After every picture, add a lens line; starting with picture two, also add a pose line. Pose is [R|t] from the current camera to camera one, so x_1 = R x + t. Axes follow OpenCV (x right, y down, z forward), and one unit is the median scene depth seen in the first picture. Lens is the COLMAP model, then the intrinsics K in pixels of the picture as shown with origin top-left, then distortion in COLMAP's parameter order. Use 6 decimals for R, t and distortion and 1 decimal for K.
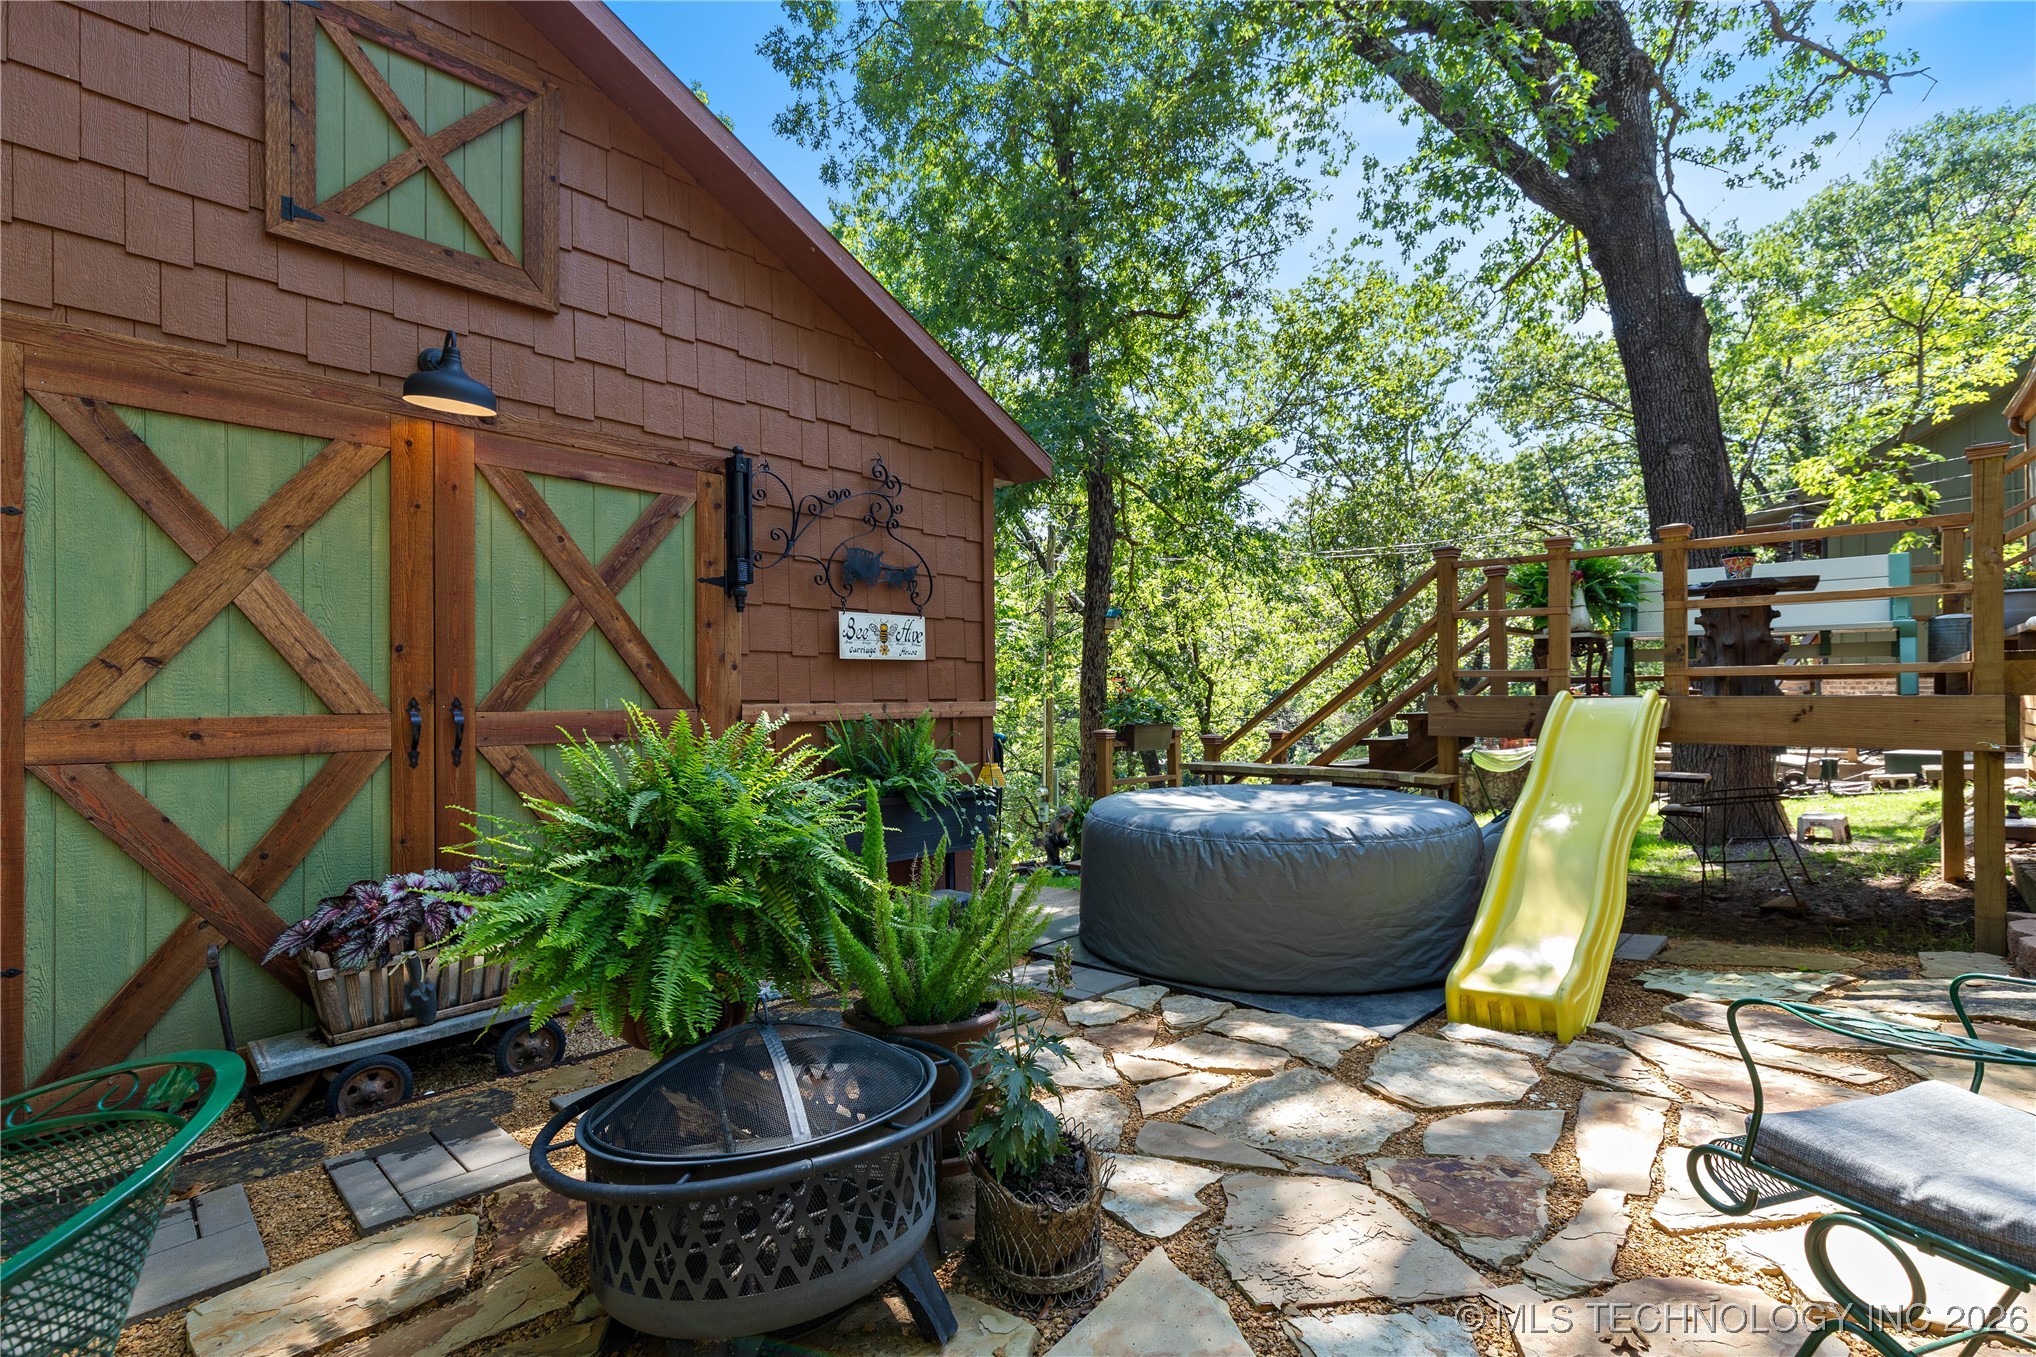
lens RADIAL K [[915.9, 0, 1029.3], [0, 915.9, 690.9], [0, 0, 1]] dist [0.005751, -0.000218]
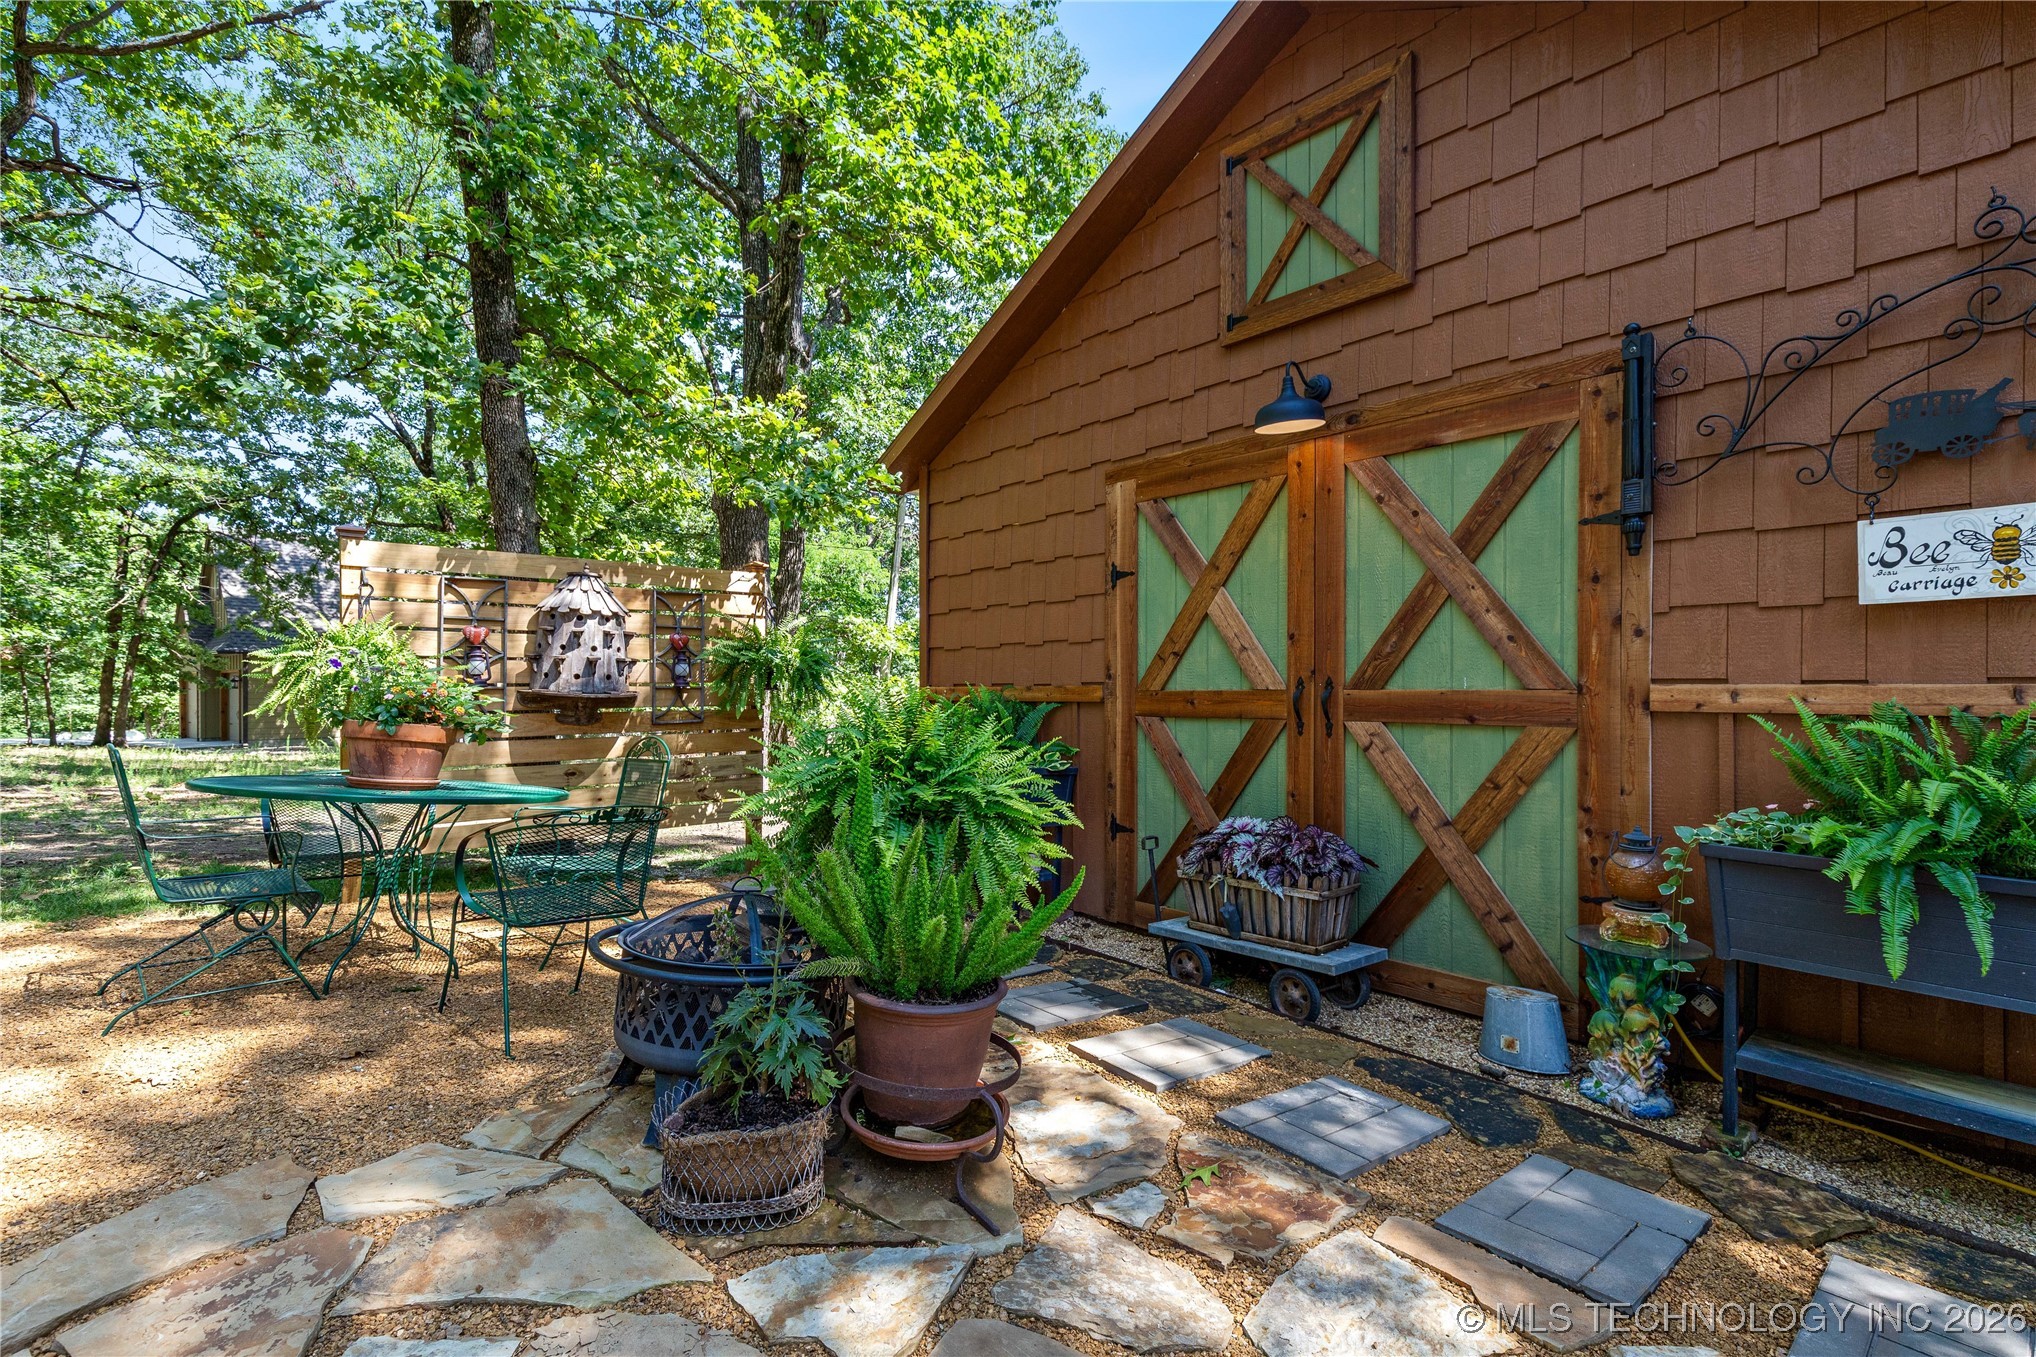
lens RADIAL K [[915.9, 0, 1034.2], [0, 915.9, 685.3], [0, 0, 1]] dist [0.005751, -0.000218]
pose [[-0.062734, 0.007072, -0.998005, 0.510300], [0.011102, 0.999918, 0.006387, 0.006348], [0.997969, -0.010679, -0.062807, 0.685764]]
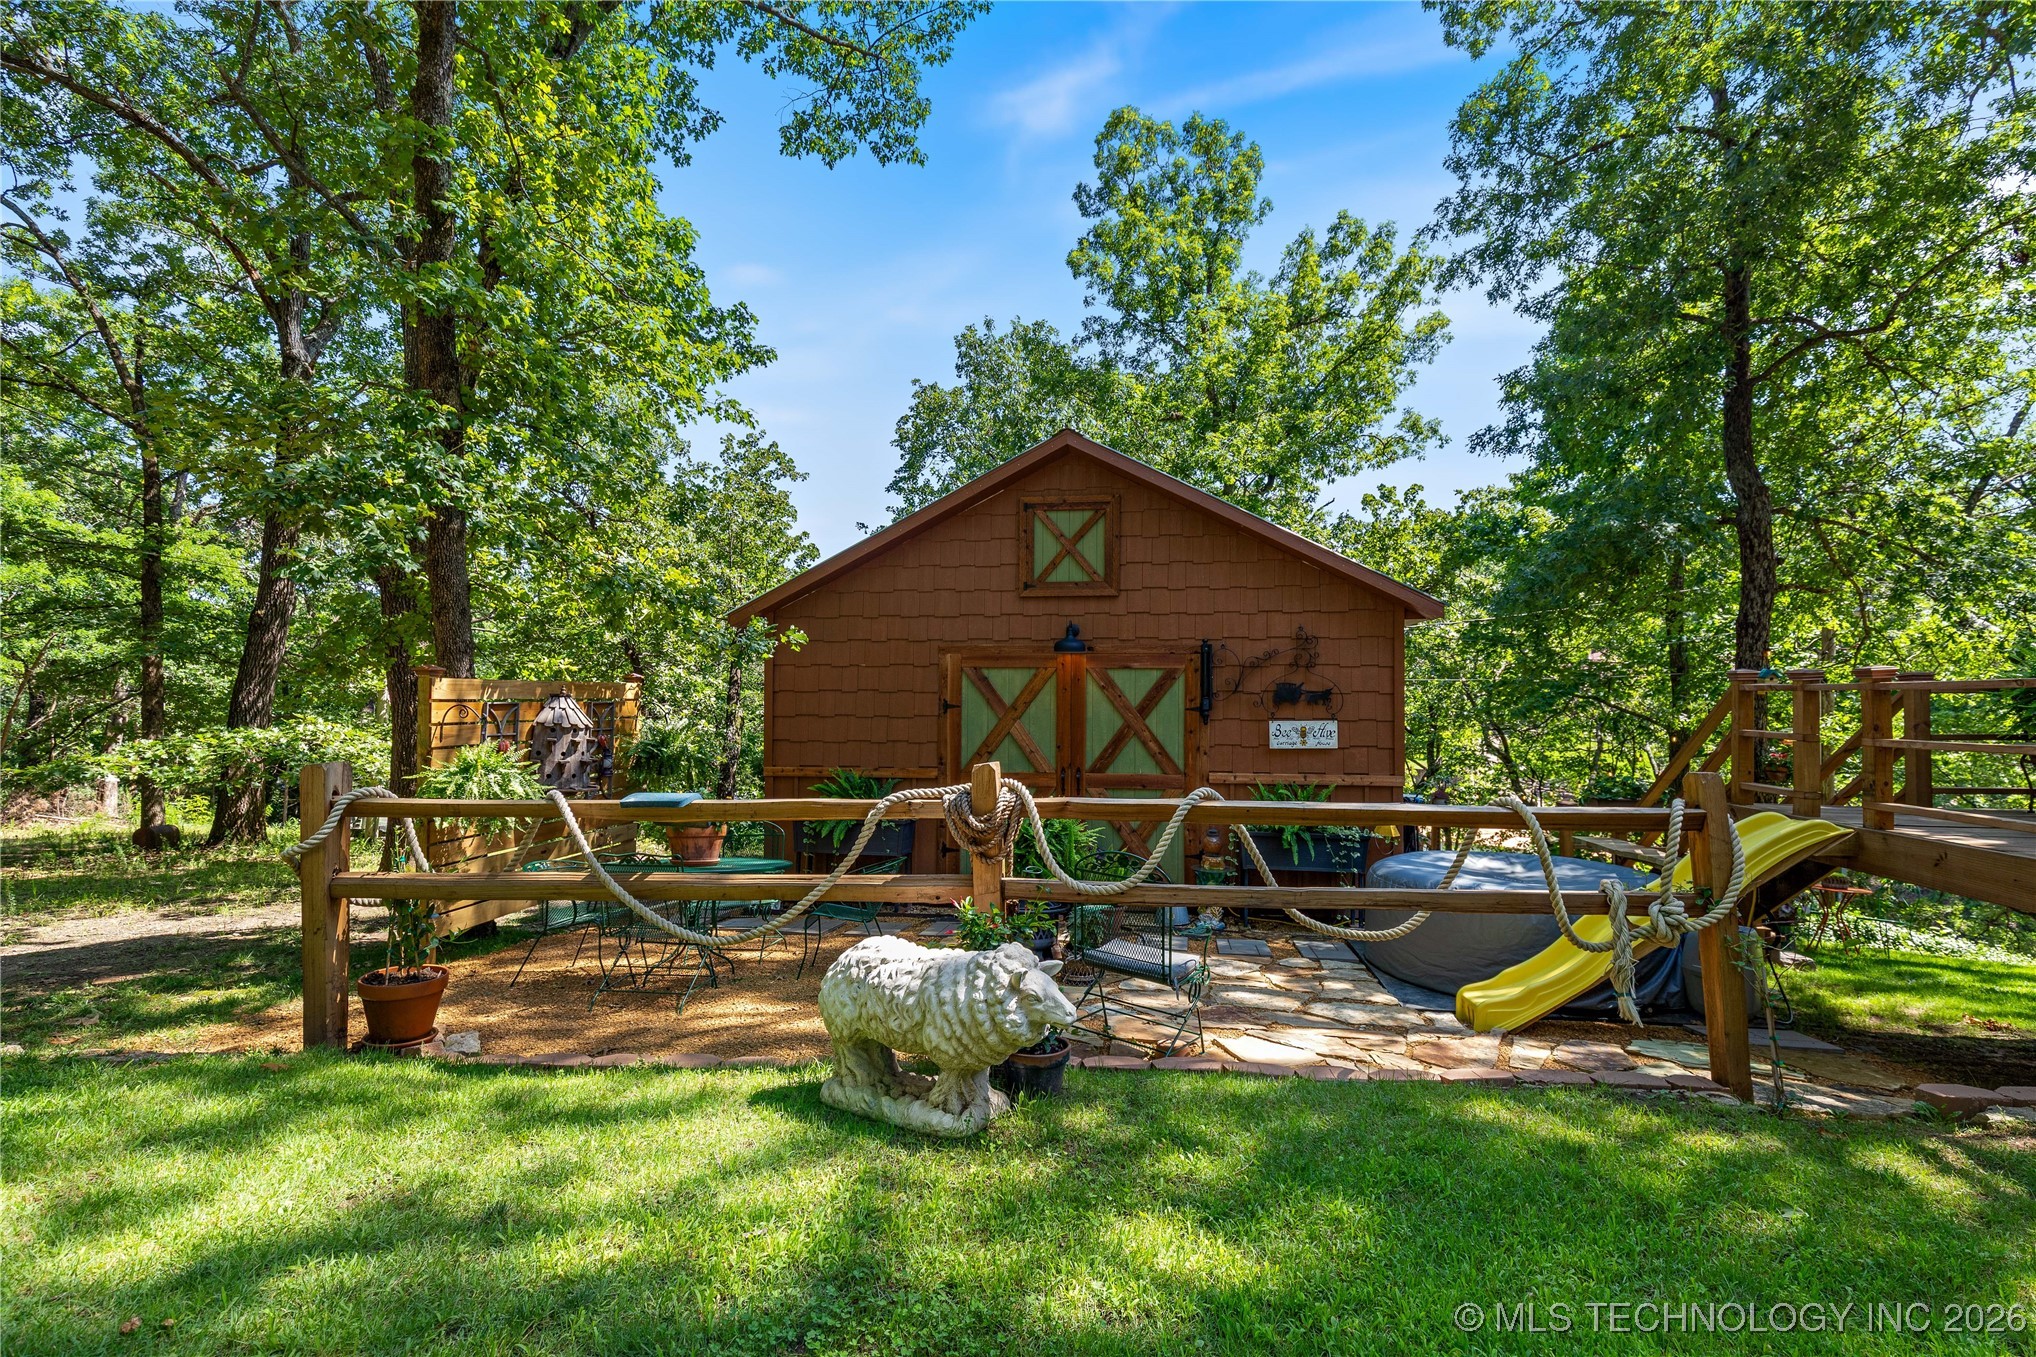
lens RADIAL K [[915.9, 0, 1019.8], [0, 915.9, 674.7], [0, 0, 1]] dist [0.005751, -0.000218]
pose [[0.588702, -0.008322, -0.808308, 1.194805], [-0.002322, 0.999925, -0.011986, -0.199080], [0.808347, 0.008933, 0.588638, -0.527750]]
